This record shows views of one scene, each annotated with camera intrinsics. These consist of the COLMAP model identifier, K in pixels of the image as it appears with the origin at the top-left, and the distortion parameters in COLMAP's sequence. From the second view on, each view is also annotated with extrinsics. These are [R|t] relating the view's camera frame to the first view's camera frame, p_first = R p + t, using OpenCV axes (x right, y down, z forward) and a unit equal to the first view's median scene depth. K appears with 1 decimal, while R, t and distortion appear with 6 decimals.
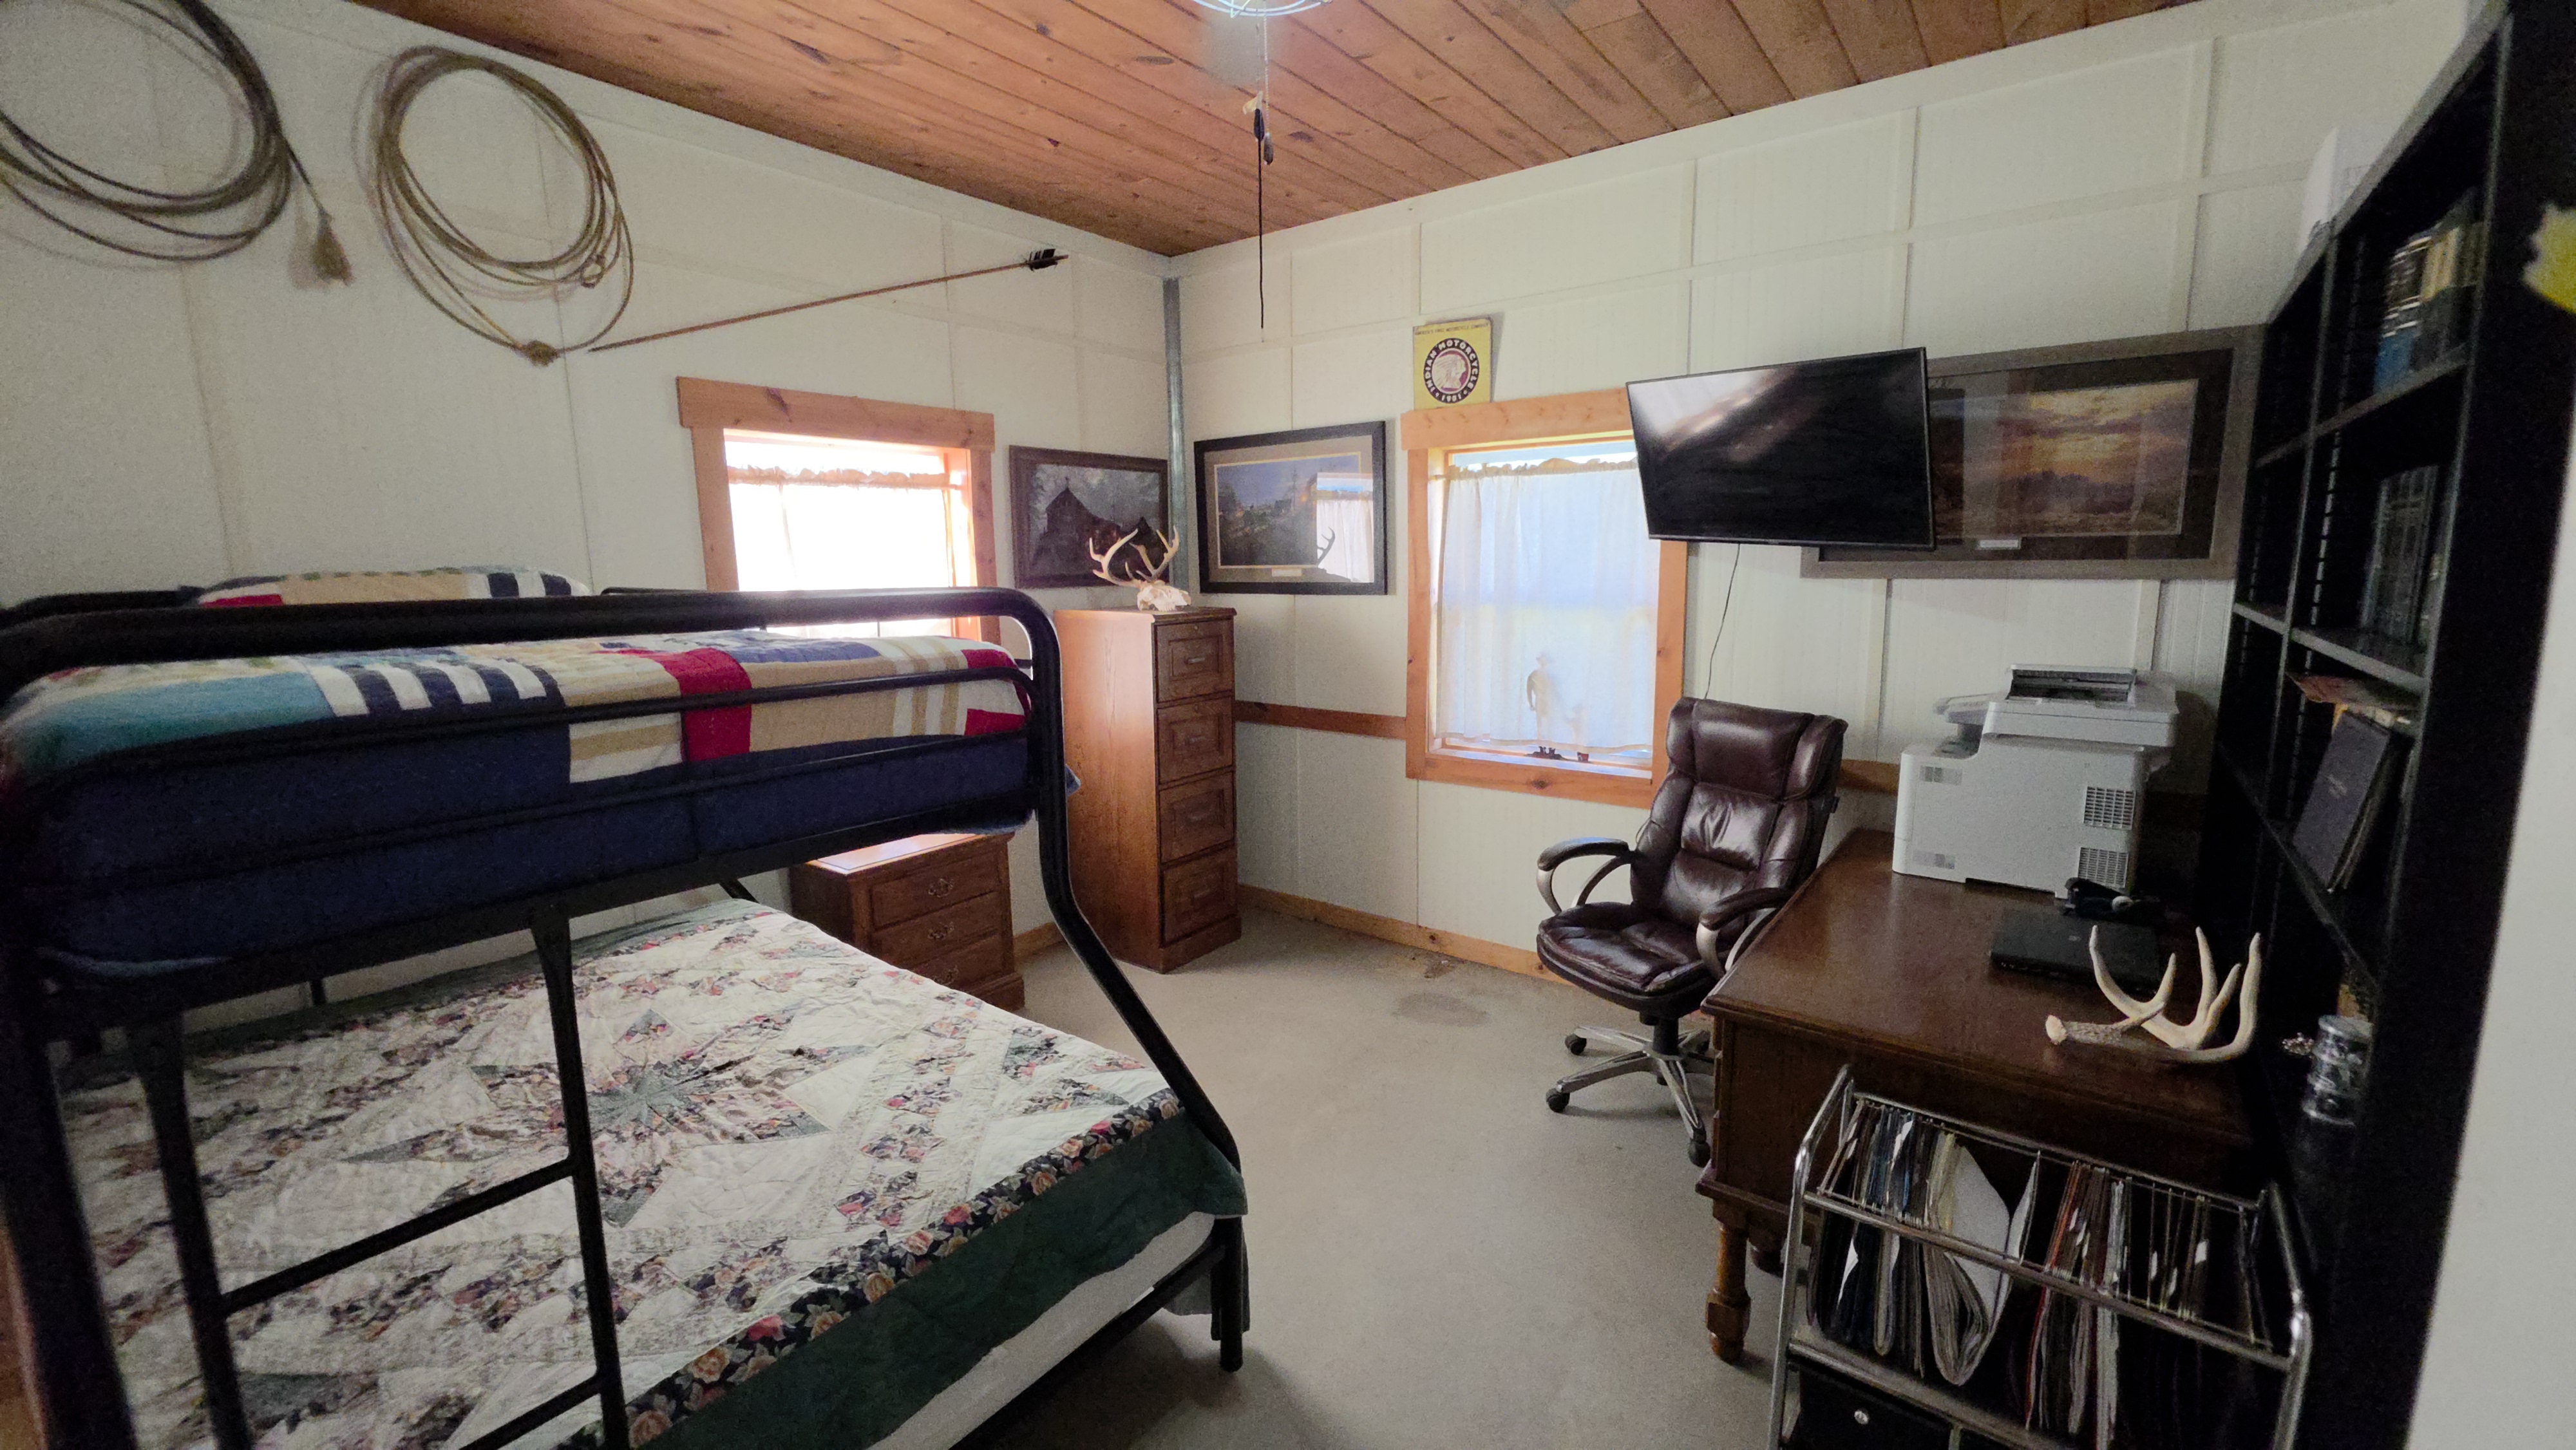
lens RADIAL K [[1025.3, 0, 1277.9], [0, 1025.3, 714.2], [0, 0, 1]] dist [0.000605, 0.000054]
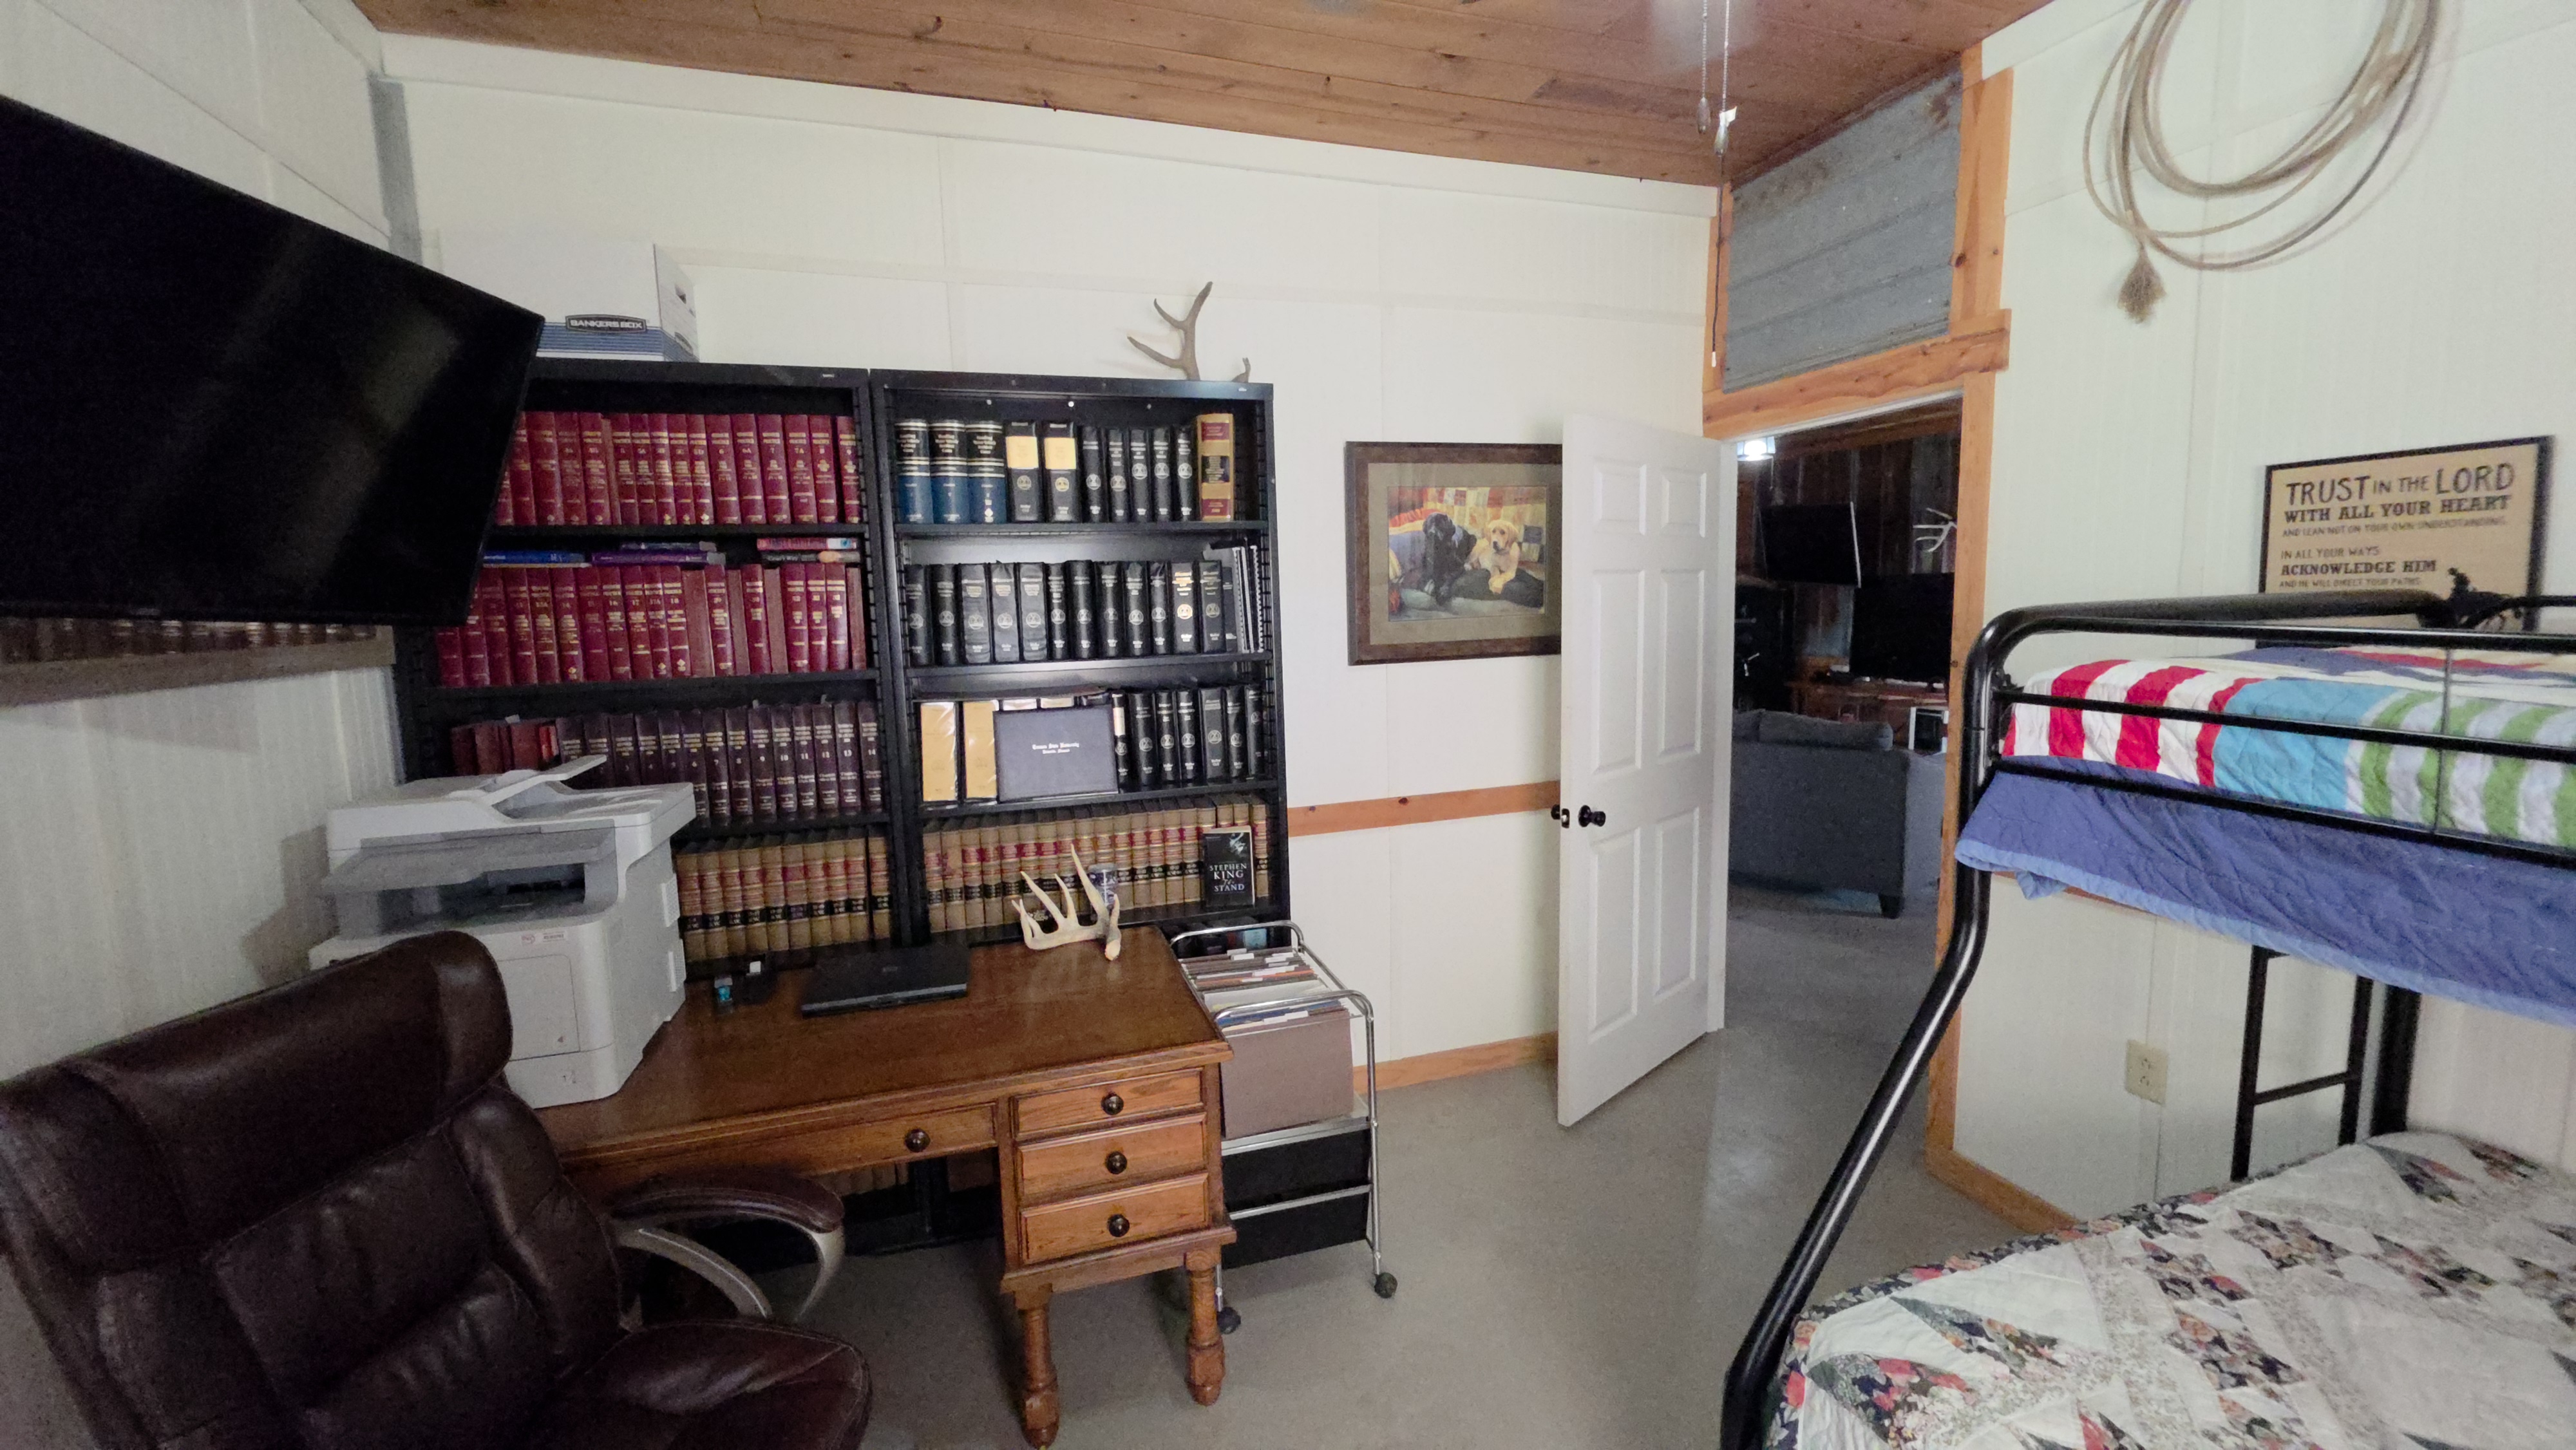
lens RADIAL K [[1025.3, 0, 1287.7], [0, 1025.3, 721.7], [0, 0, 1]] dist [0.000605, 0.000054]
pose [[-0.823560, -0.028691, 0.566503, -0.214538], [0.130000, 0.962590, 0.237741, -0.323421], [-0.552131, 0.269439, -0.789021, 1.948717]]
